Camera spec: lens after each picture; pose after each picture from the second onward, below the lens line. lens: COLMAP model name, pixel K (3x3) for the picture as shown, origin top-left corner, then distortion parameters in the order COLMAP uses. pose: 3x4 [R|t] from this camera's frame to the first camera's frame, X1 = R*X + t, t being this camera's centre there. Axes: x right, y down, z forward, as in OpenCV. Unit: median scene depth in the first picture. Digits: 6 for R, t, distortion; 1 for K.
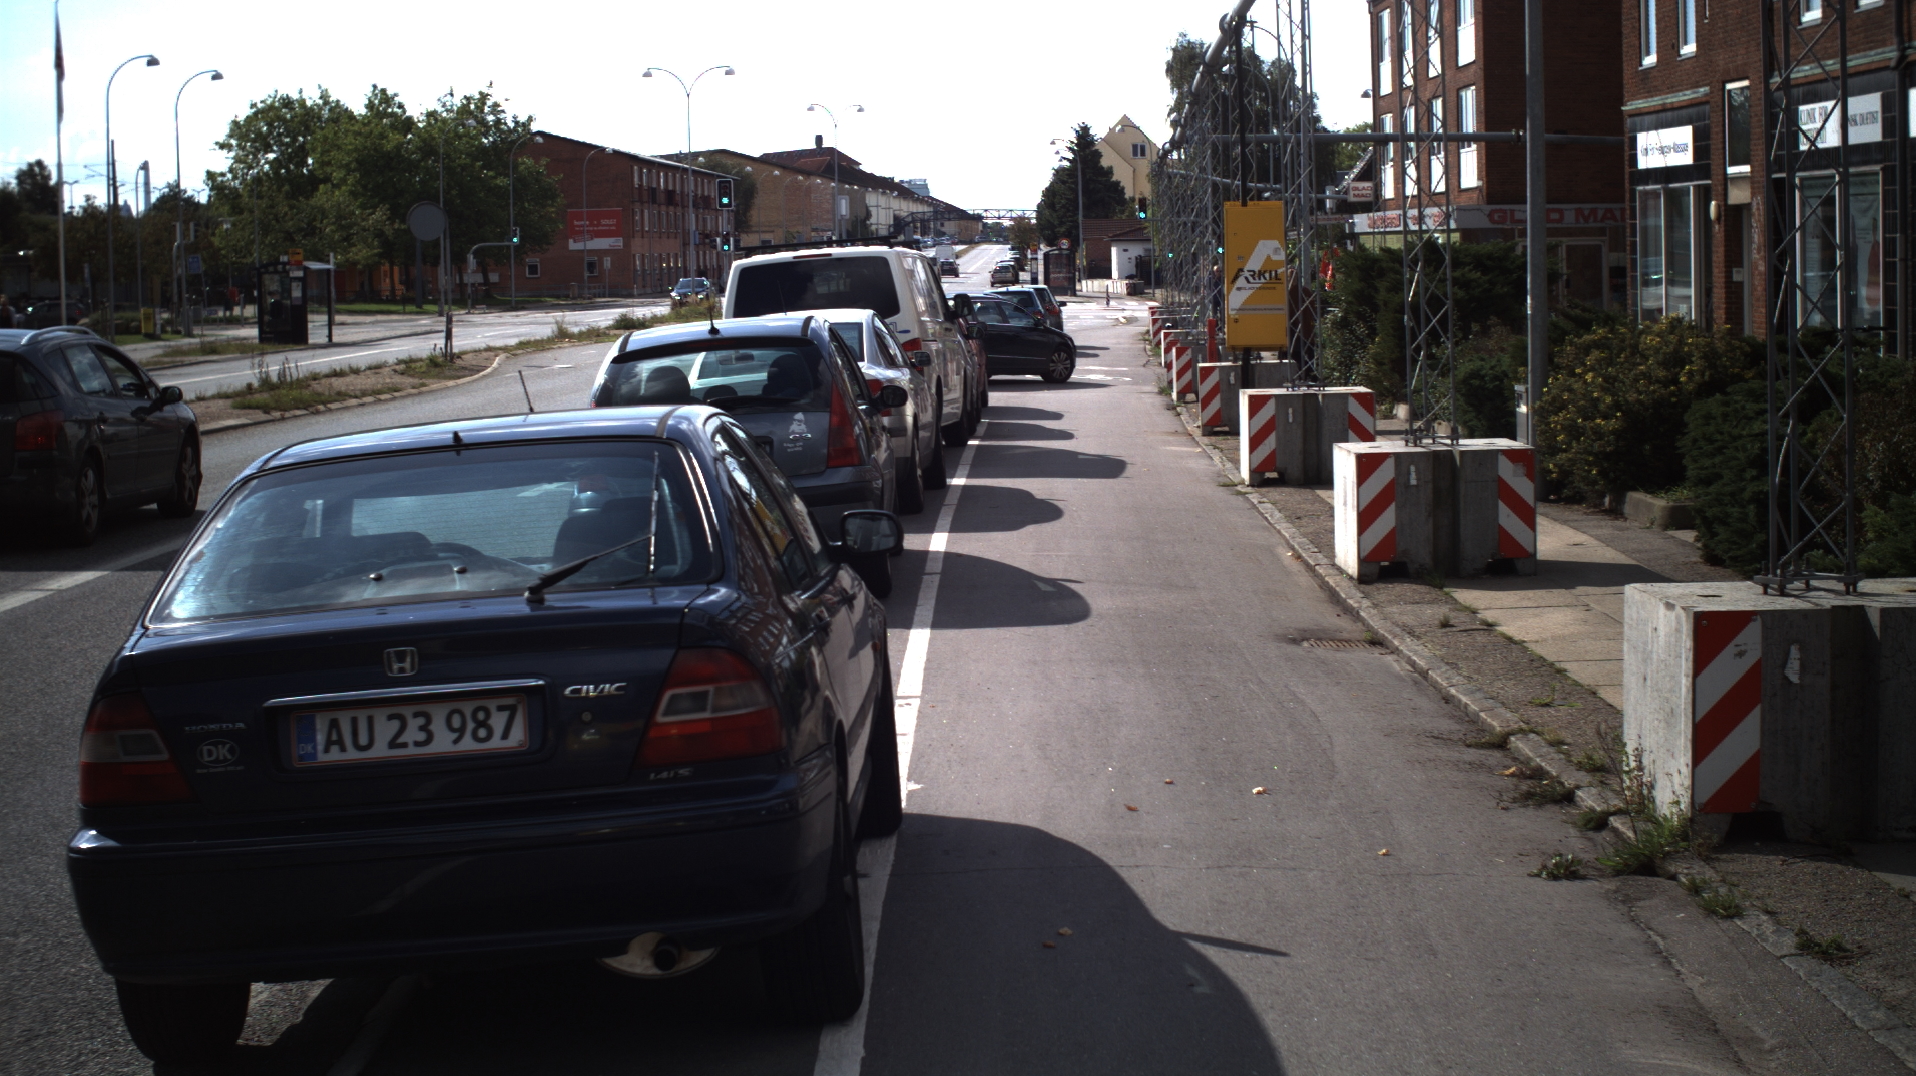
lens RADIAL K [[3666.0, 0, 958.0], [0, 3666.0, 538.0], [0, 0, 1]] dist [-0.262834, 0.171028]
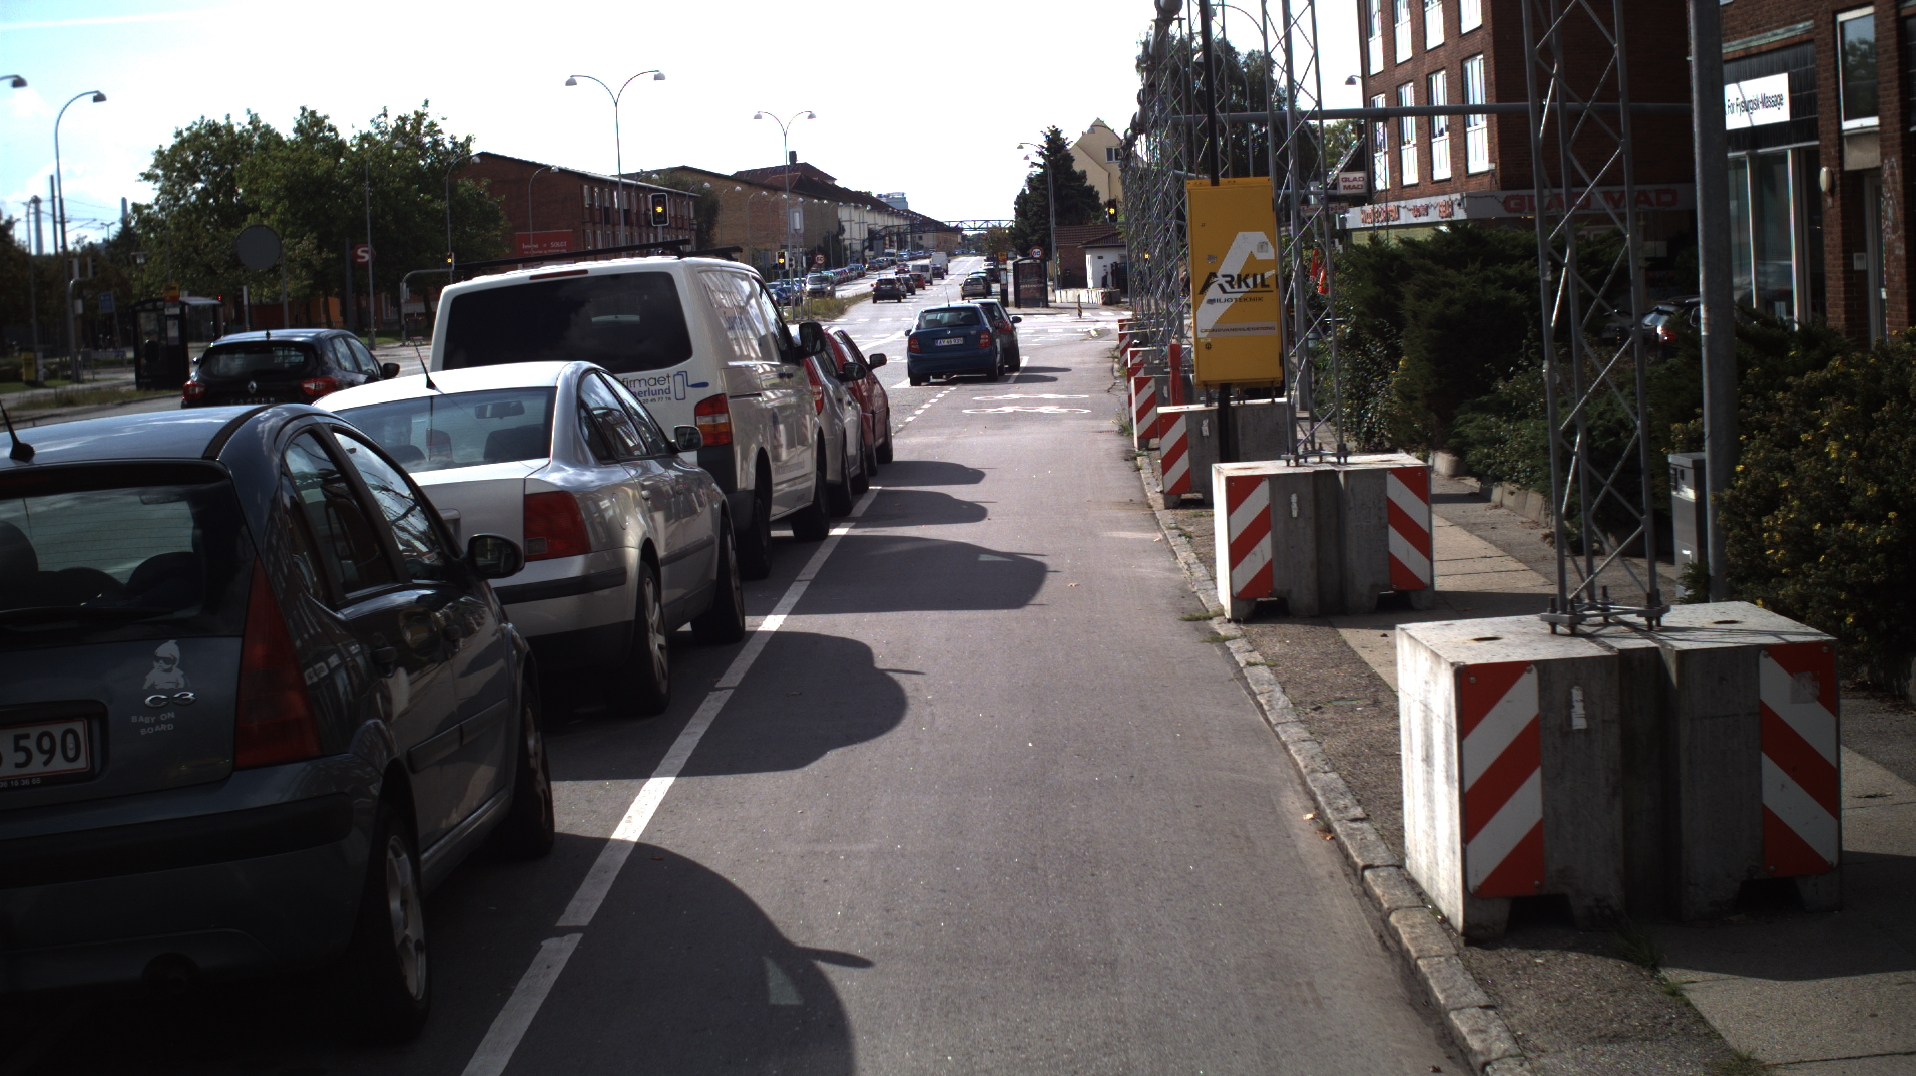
lens RADIAL K [[3666.0, 0, 958.0], [0, 3666.0, 538.0], [0, 0, 1]] dist [-0.262834, 0.171028]
pose [[0.999536, -0.030345, 0.002609, 0.008378], [0.030354, 0.999533, -0.003471, -0.007256], [-0.002502, 0.003549, 0.999991, 0.099083]]
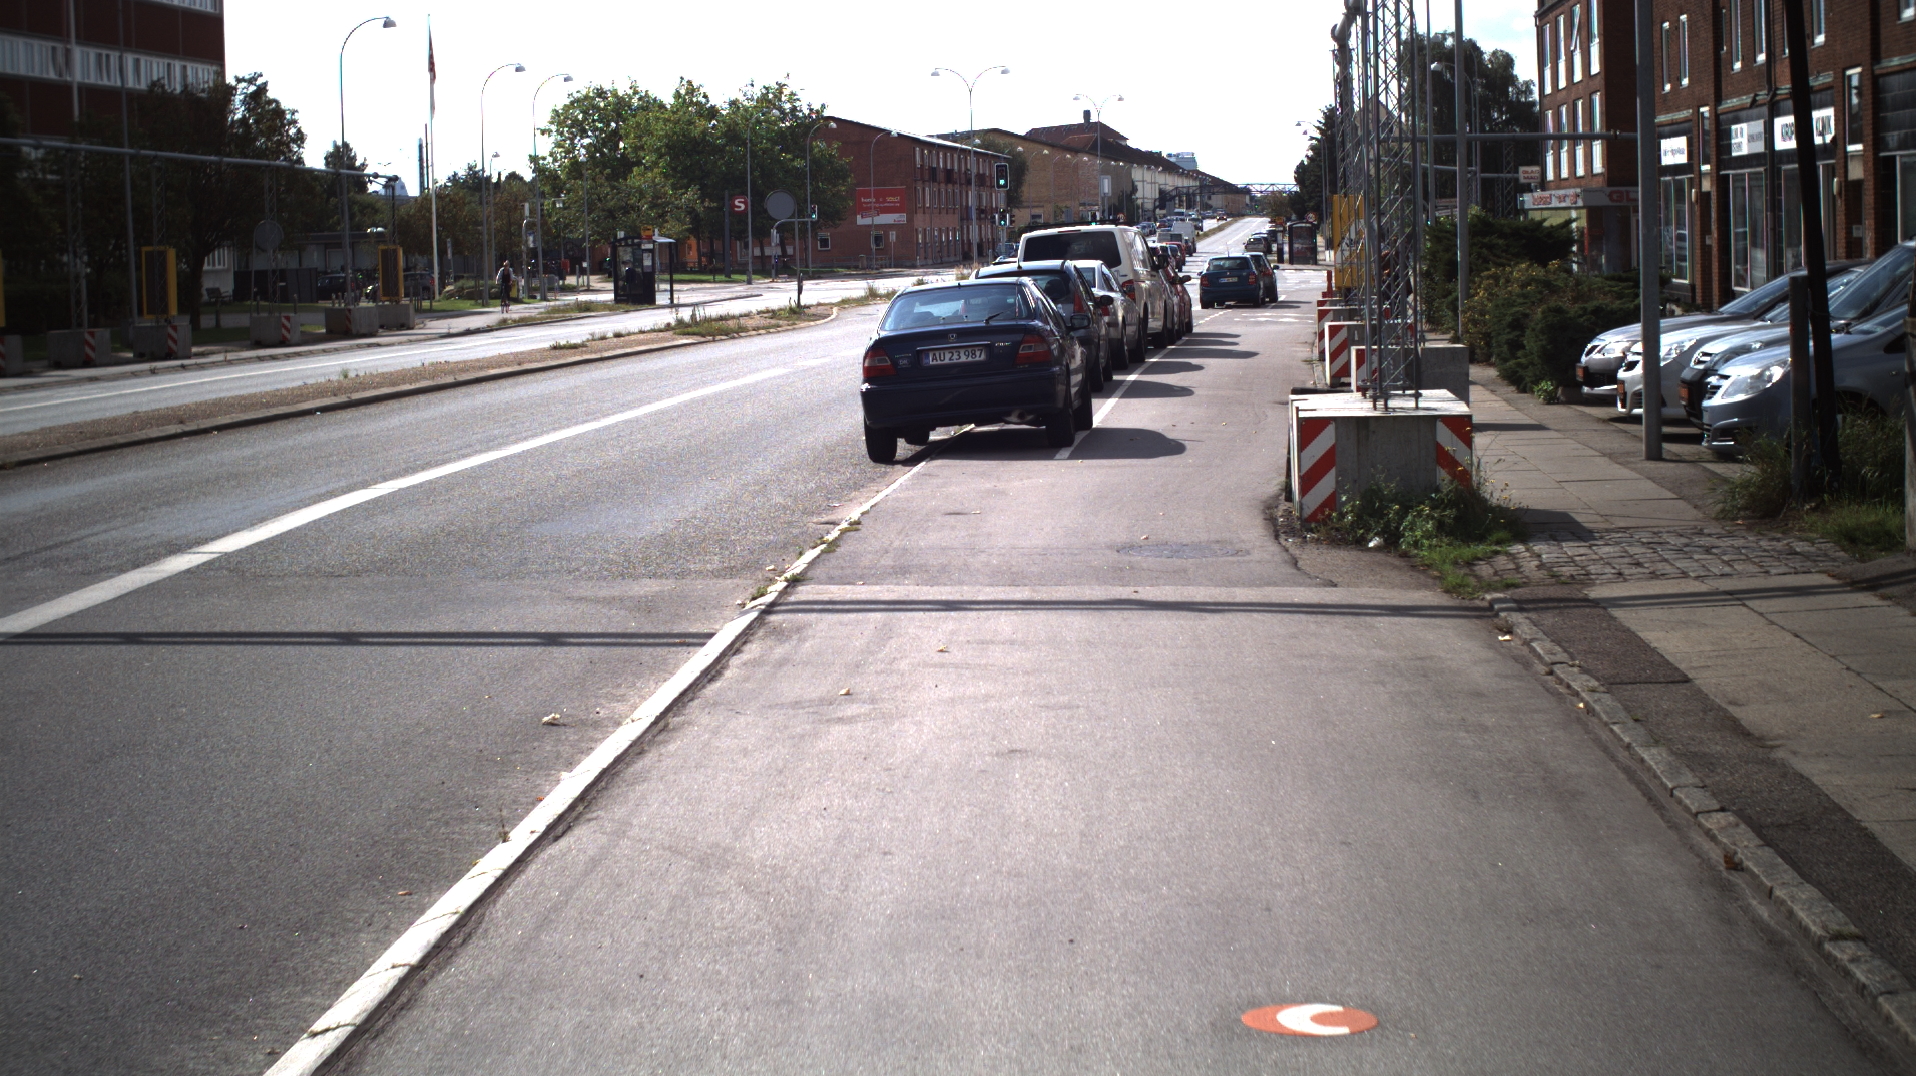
lens RADIAL K [[3666.0, 0, 958.0], [0, 3666.0, 538.0], [0, 0, 1]] dist [-0.262834, 0.171028]
pose [[0.997283, -0.000916, -0.073662, 0.009497], [0.001458, 0.999972, 0.007303, 0.014920], [0.073653, -0.007391, 0.997257, -0.196908]]
